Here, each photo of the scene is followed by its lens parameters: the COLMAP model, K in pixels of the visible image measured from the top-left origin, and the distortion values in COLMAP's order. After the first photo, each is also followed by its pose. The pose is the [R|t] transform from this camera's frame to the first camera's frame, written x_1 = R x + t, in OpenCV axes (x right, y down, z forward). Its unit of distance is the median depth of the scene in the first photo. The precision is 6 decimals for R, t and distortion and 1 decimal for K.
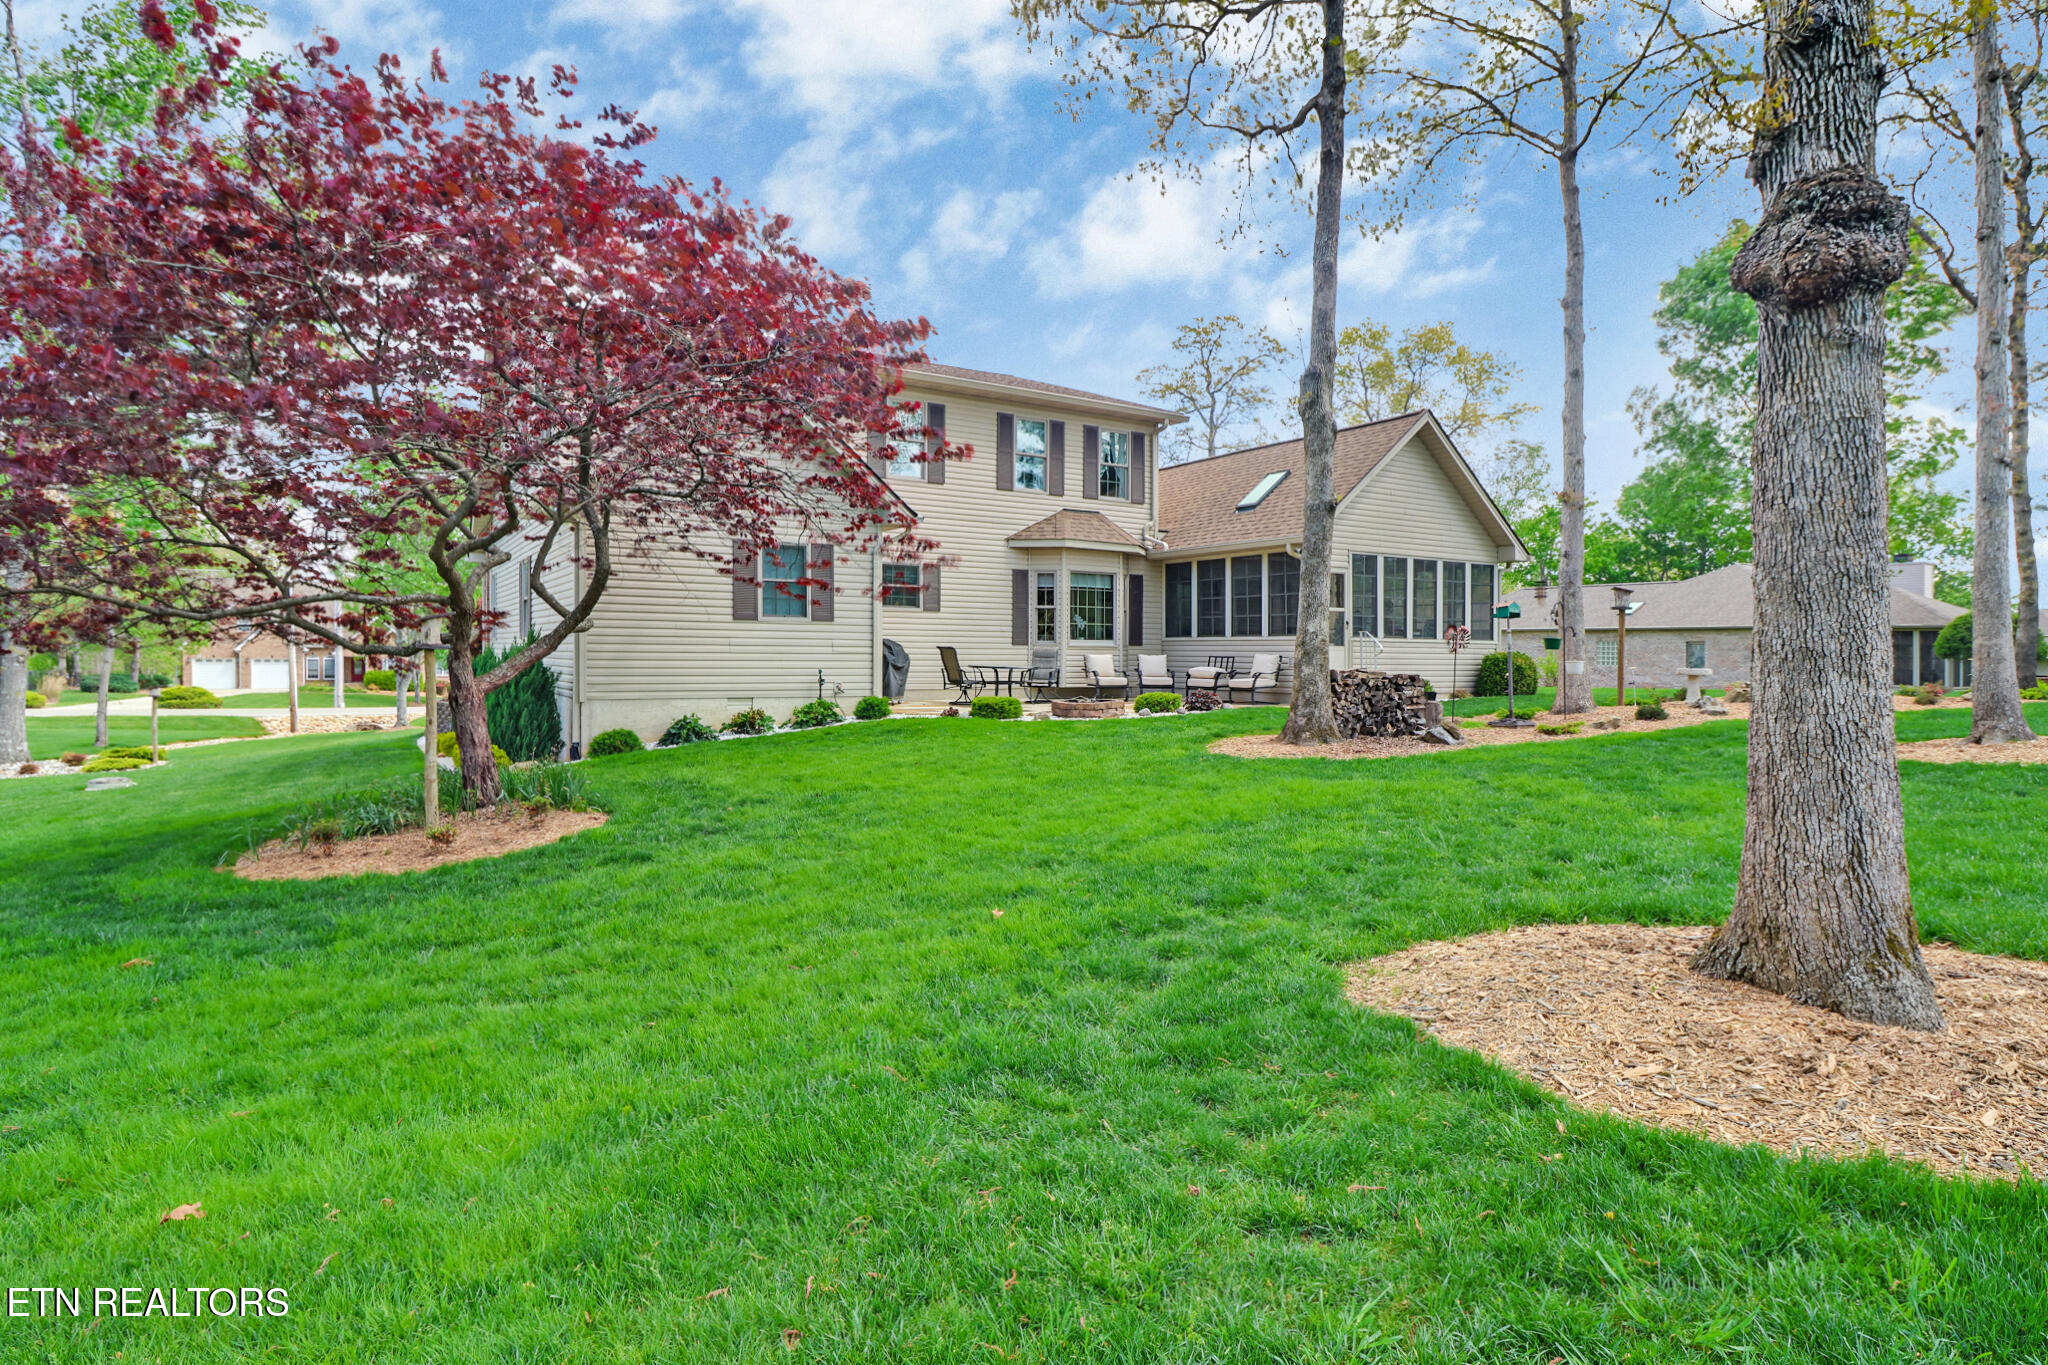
lens RADIAL K [[1140.8, 0, 1024.0], [0, 1140.8, 682.5], [0, 0, 1]] dist [0.001521, 0.000241]
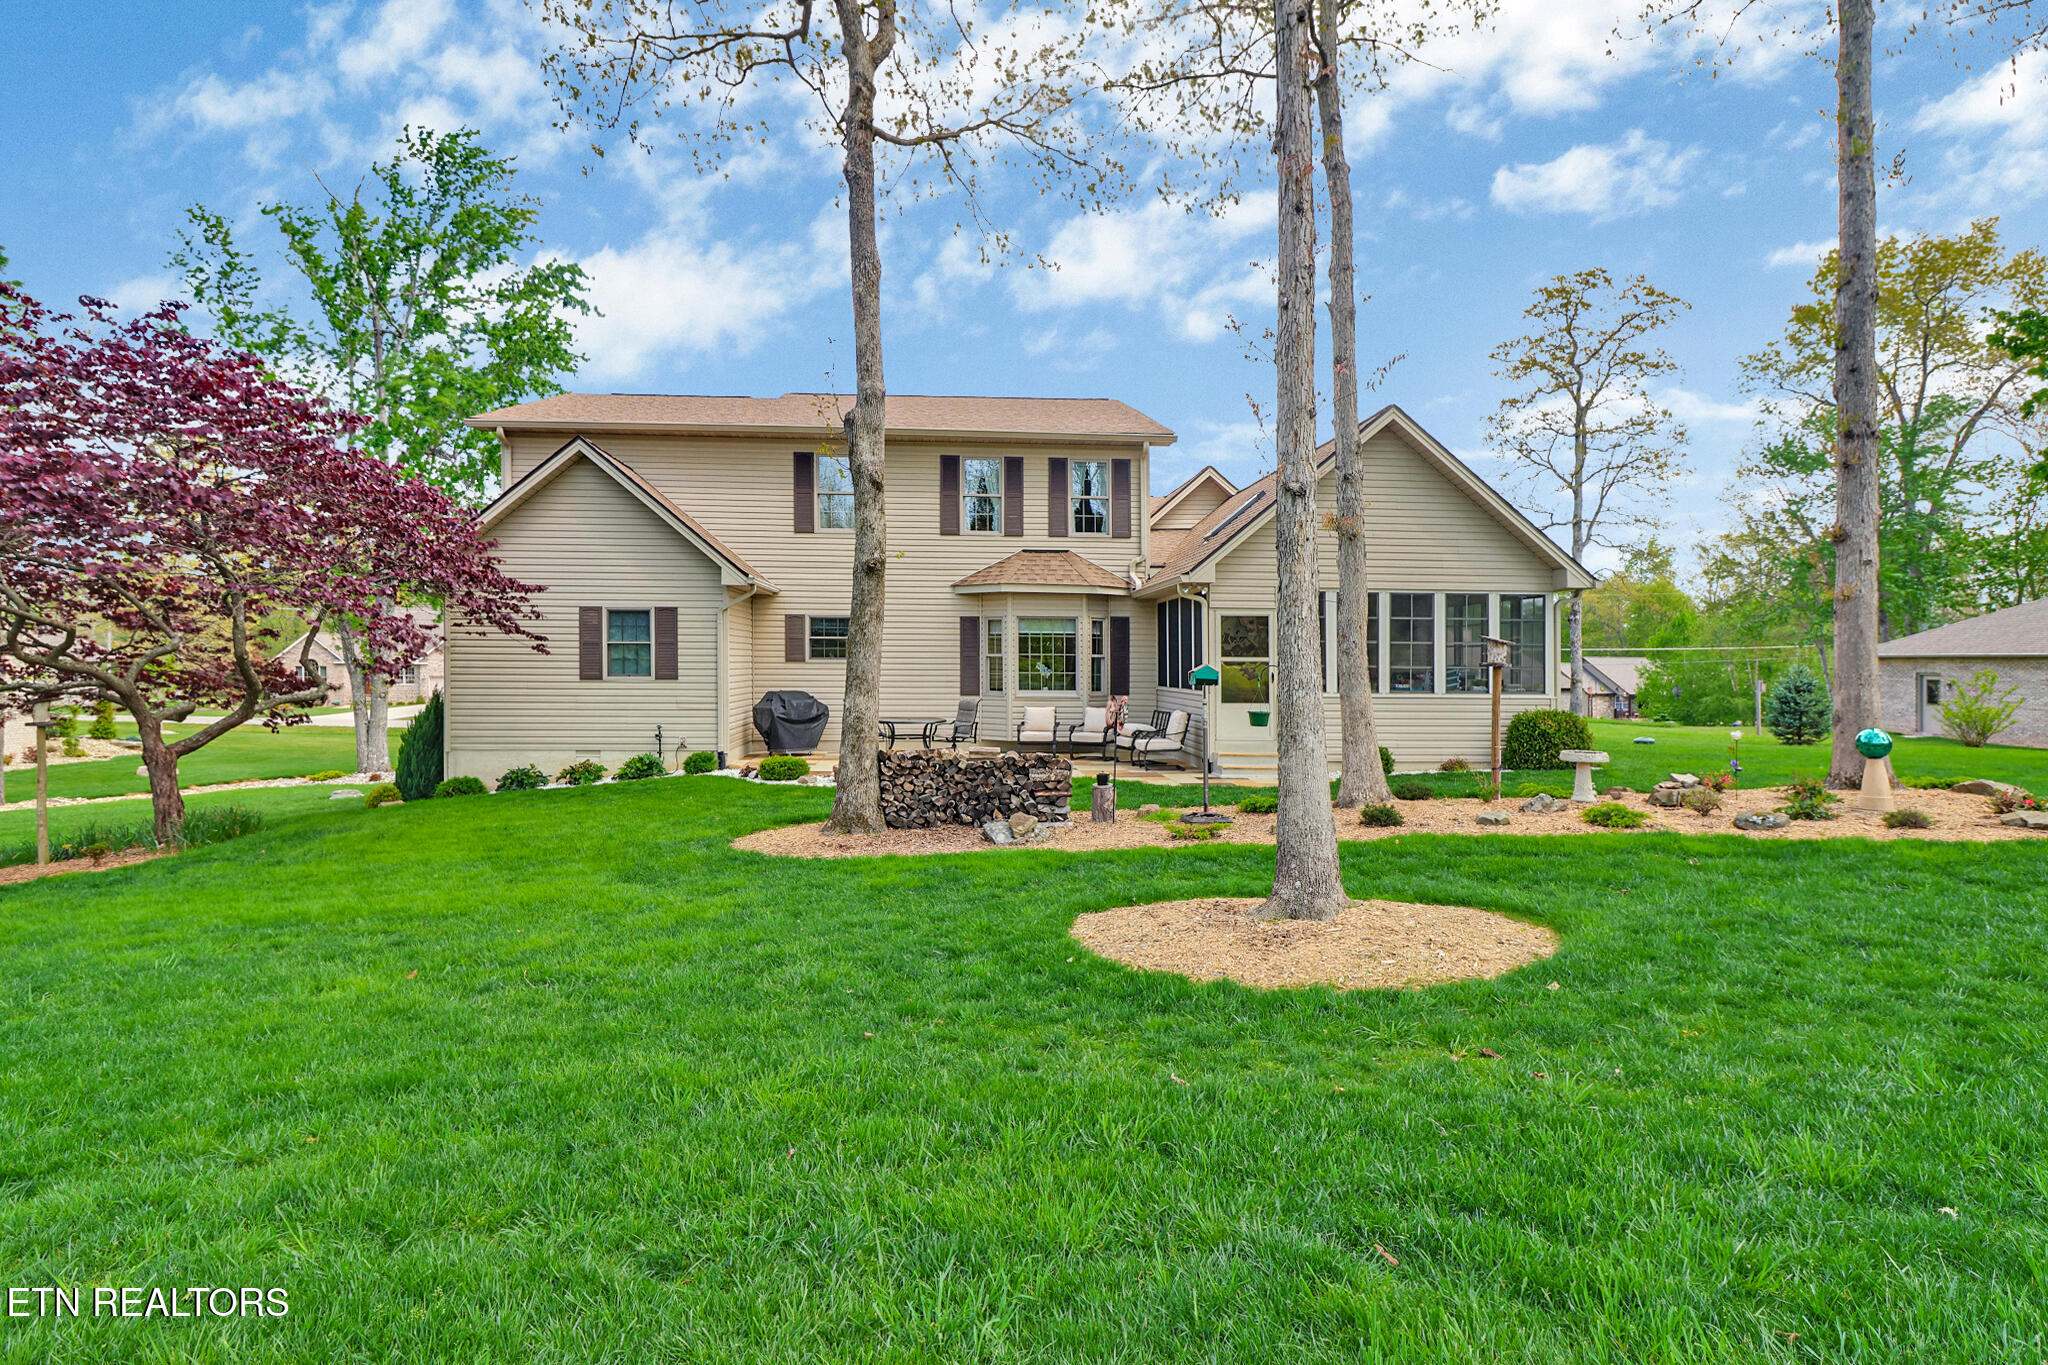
lens RADIAL K [[1177.3, 0, 1016.9], [0, 1177.3, 712.2], [0, 0, 1]] dist [0.001388, 0.000463]
pose [[0.875191, 0.017336, -0.483467, 0.506691], [-0.010946, 0.999811, 0.016036, -0.035071], [0.483654, -0.008742, 0.875216, 0.152386]]
